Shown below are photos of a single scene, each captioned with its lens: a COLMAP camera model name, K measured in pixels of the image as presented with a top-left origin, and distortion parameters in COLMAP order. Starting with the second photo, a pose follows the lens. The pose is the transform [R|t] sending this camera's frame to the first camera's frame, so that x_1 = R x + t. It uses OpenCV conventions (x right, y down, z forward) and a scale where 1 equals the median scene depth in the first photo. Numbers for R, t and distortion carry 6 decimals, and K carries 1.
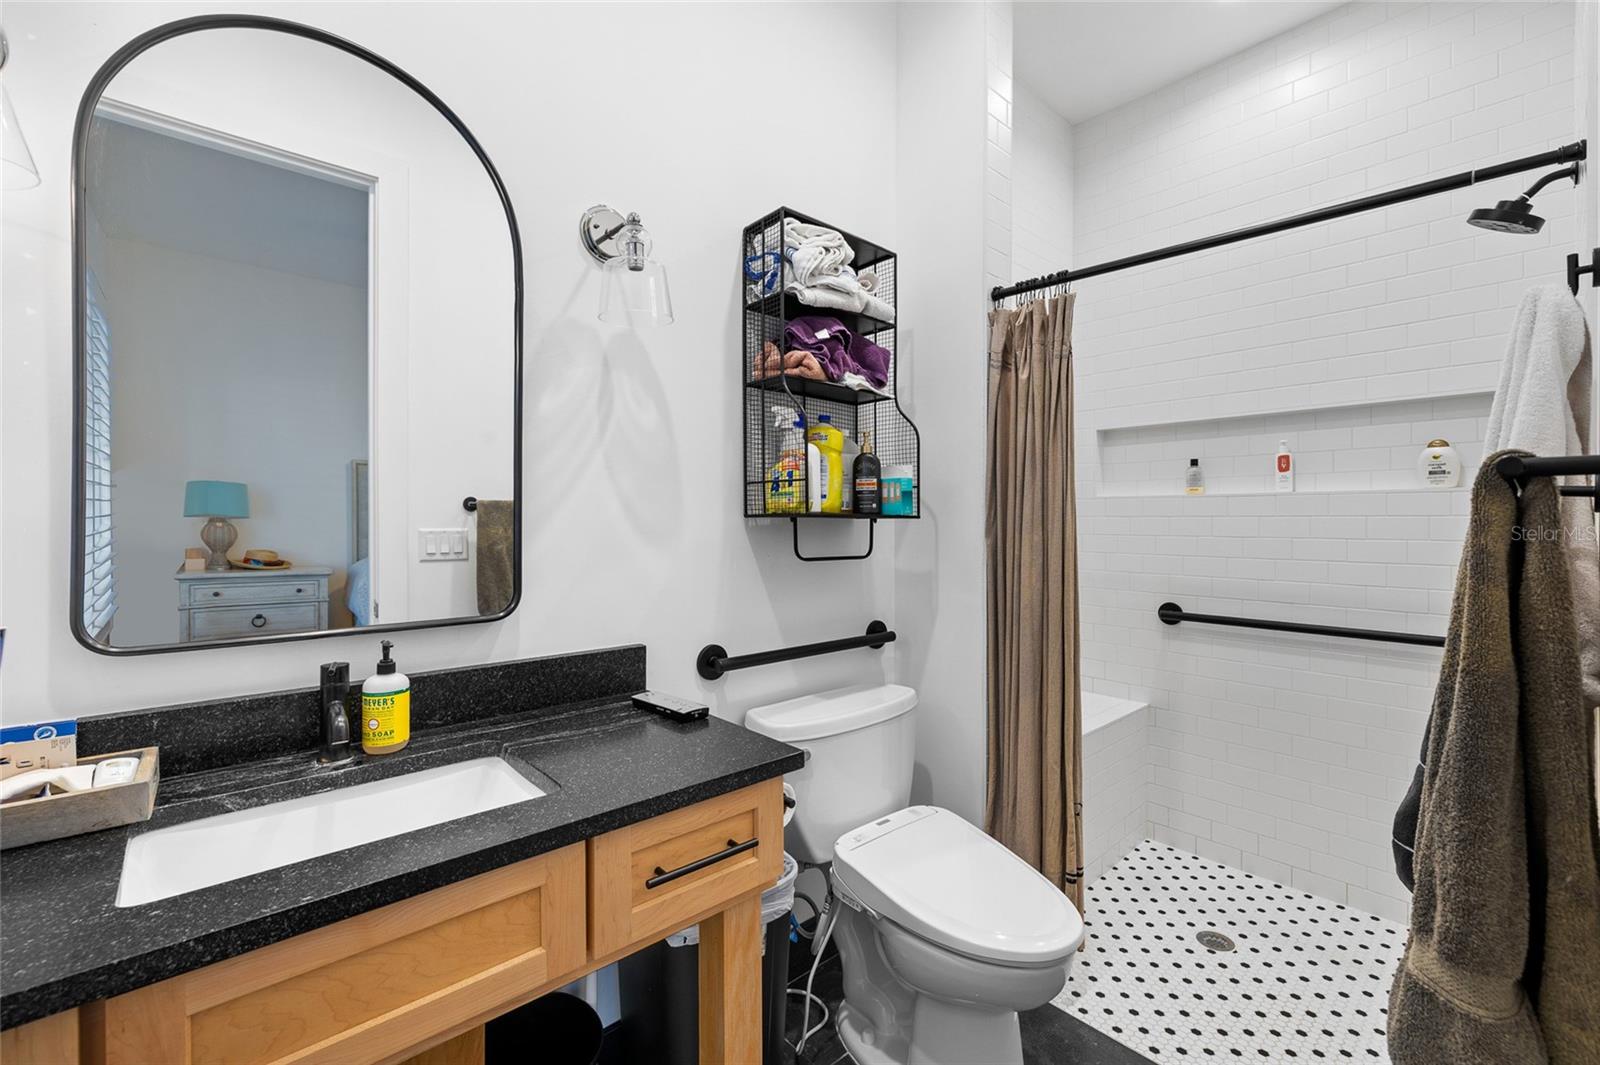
lens RADIAL K [[684.8, 0, 794.7], [0, 684.8, 532.5], [0, 0, 1]] dist [-0.003012, -0.000151]
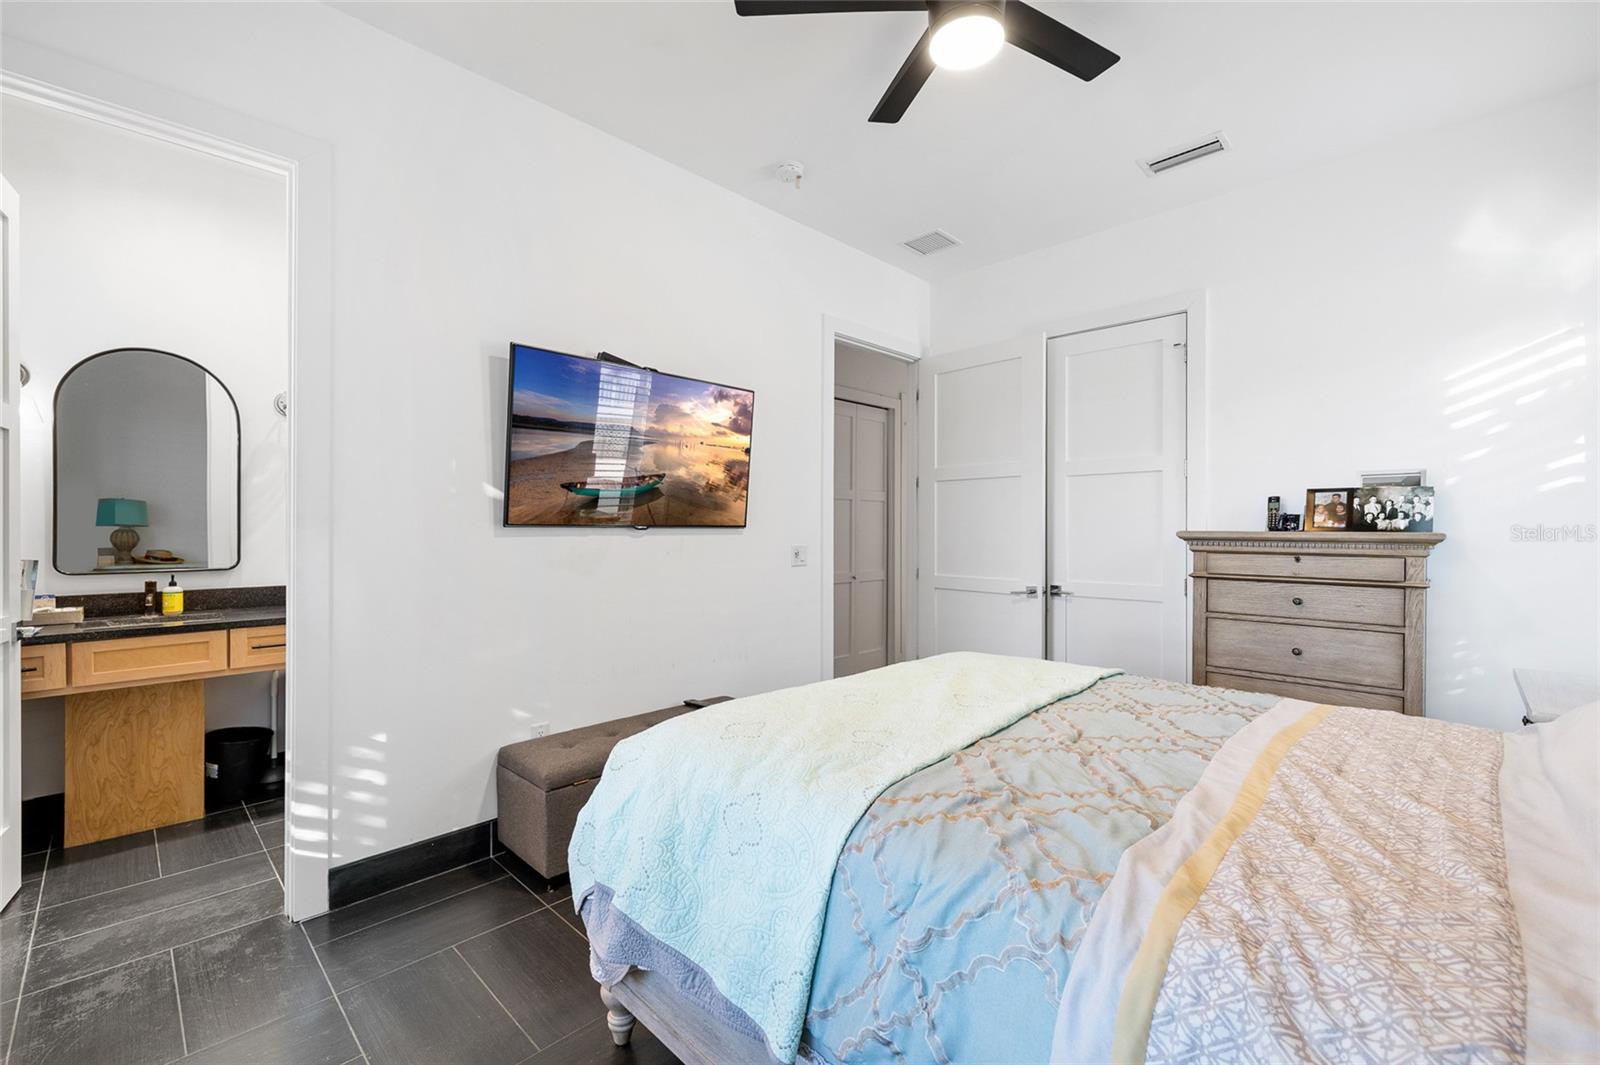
lens RADIAL K [[684.8, 0, 796.7], [0, 684.8, 538.8], [0, 0, 1]] dist [-0.003012, -0.000151]
pose [[0.997890, -0.005925, 0.064664, 1.743179], [0.005505, 0.999963, 0.006674, 0.013175], [-0.064701, -0.006304, 0.997885, -1.910360]]
